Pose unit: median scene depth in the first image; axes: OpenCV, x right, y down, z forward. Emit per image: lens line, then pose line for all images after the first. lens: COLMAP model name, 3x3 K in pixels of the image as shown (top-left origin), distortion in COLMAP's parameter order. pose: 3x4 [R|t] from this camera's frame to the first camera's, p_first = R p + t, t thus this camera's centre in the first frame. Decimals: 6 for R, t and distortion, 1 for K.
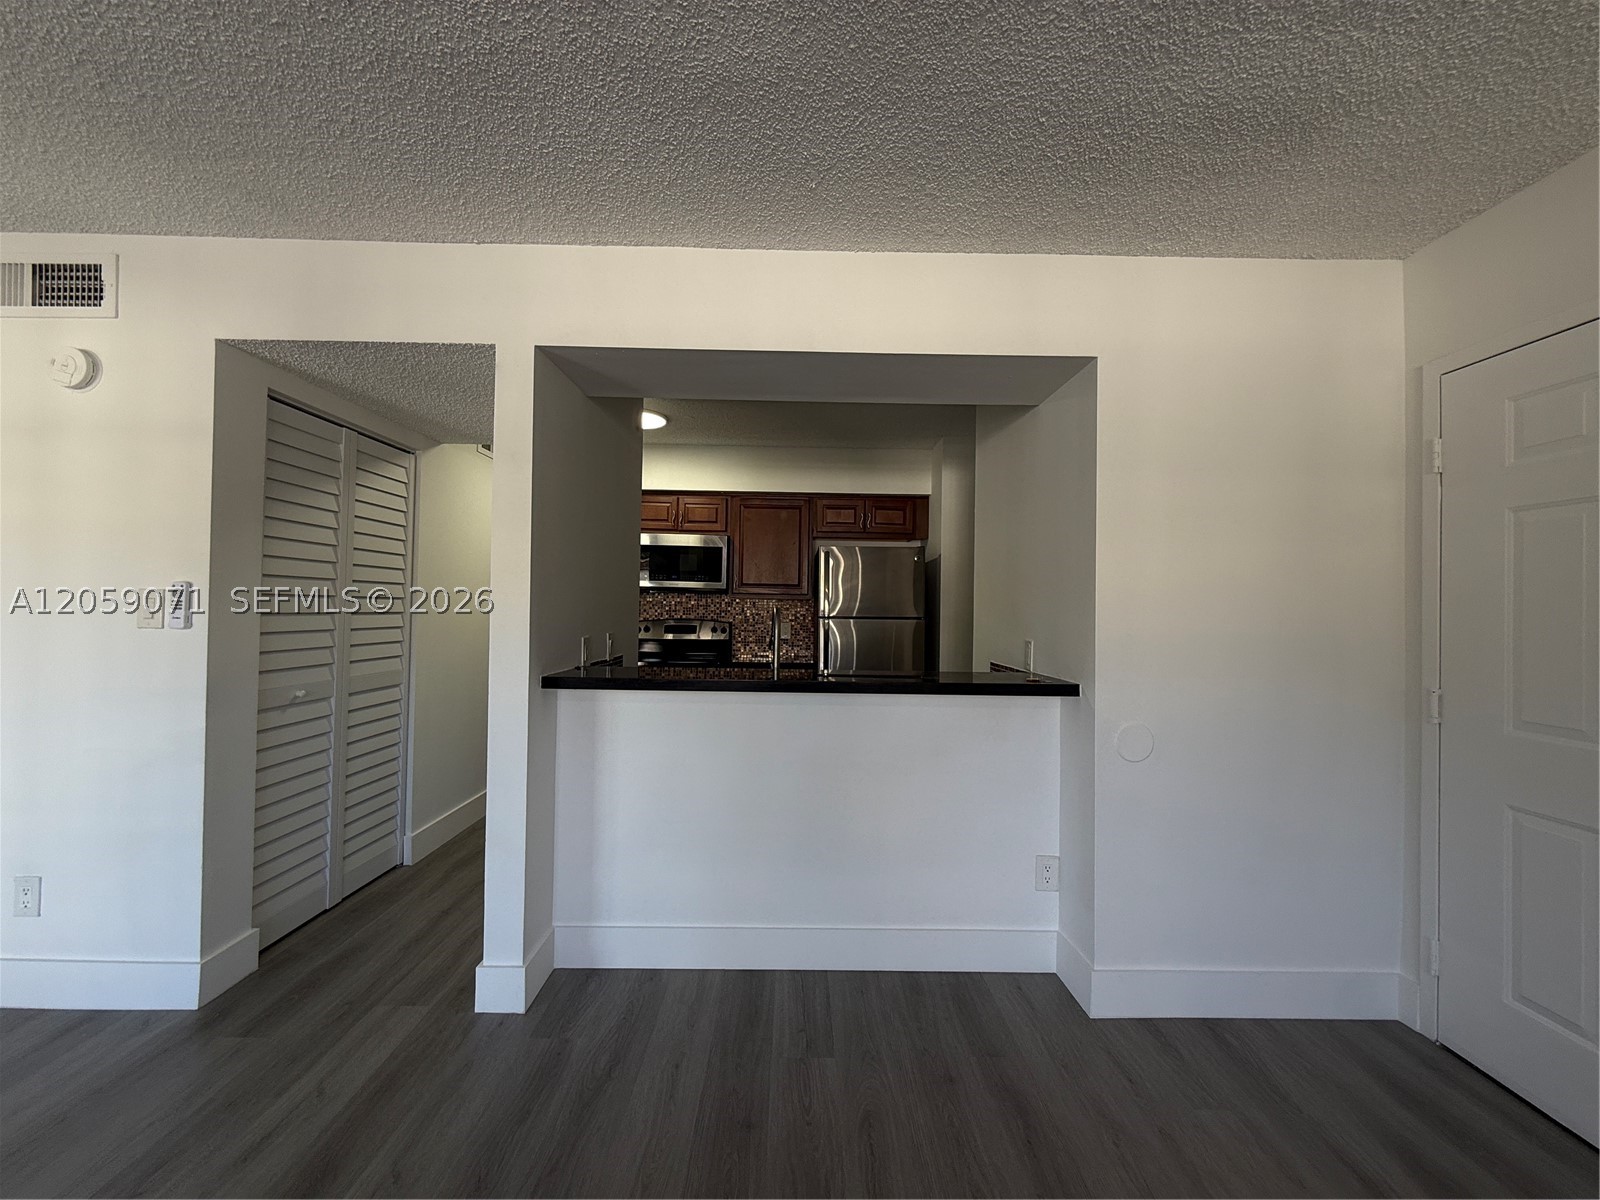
lens RADIAL K [[636.6, 0, 802.1], [0, 636.6, 601.8], [0, 0, 1]] dist [0.001334, -0.000251]
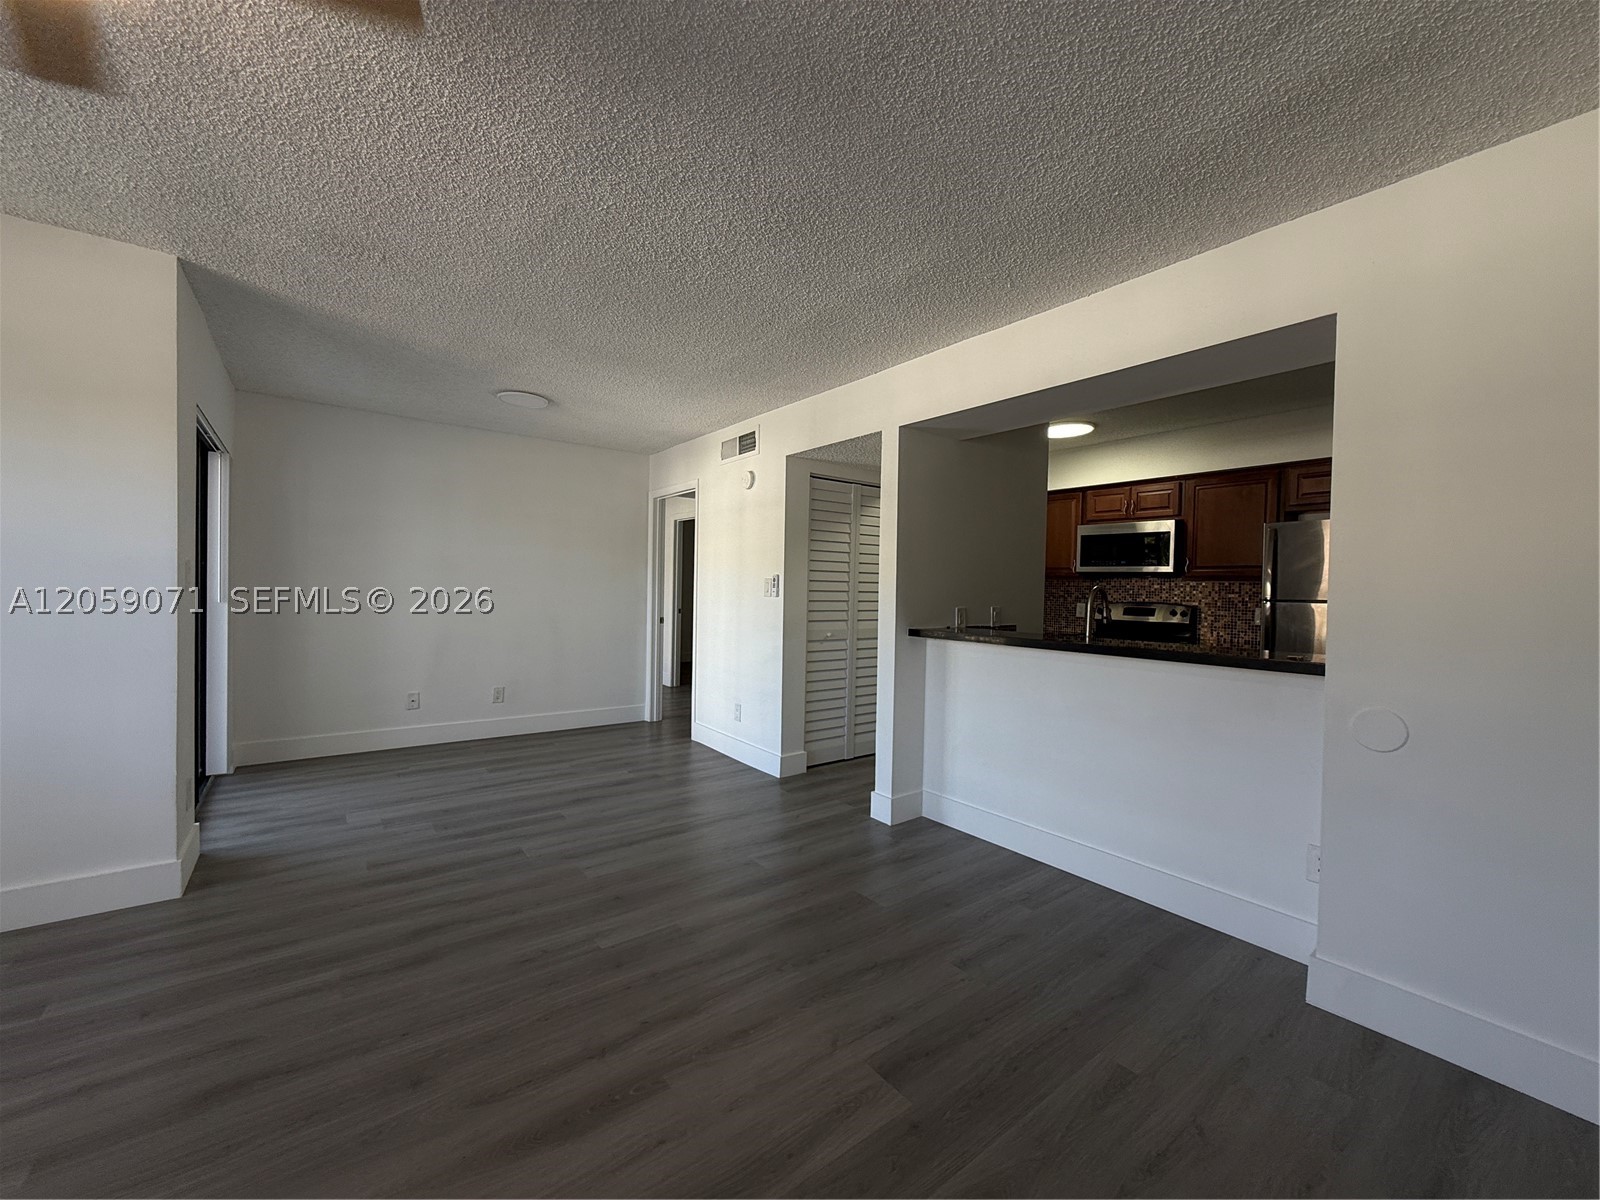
lens RADIAL K [[636.6, 0, 802.1], [0, 636.6, 601.8], [0, 0, 1]] dist [0.001334, -0.000251]
pose [[0.603365, 0.012319, -0.797370, 0.678457], [-0.000812, 0.999890, 0.014833, 0.024692], [0.797465, -0.008302, 0.603308, -0.178947]]
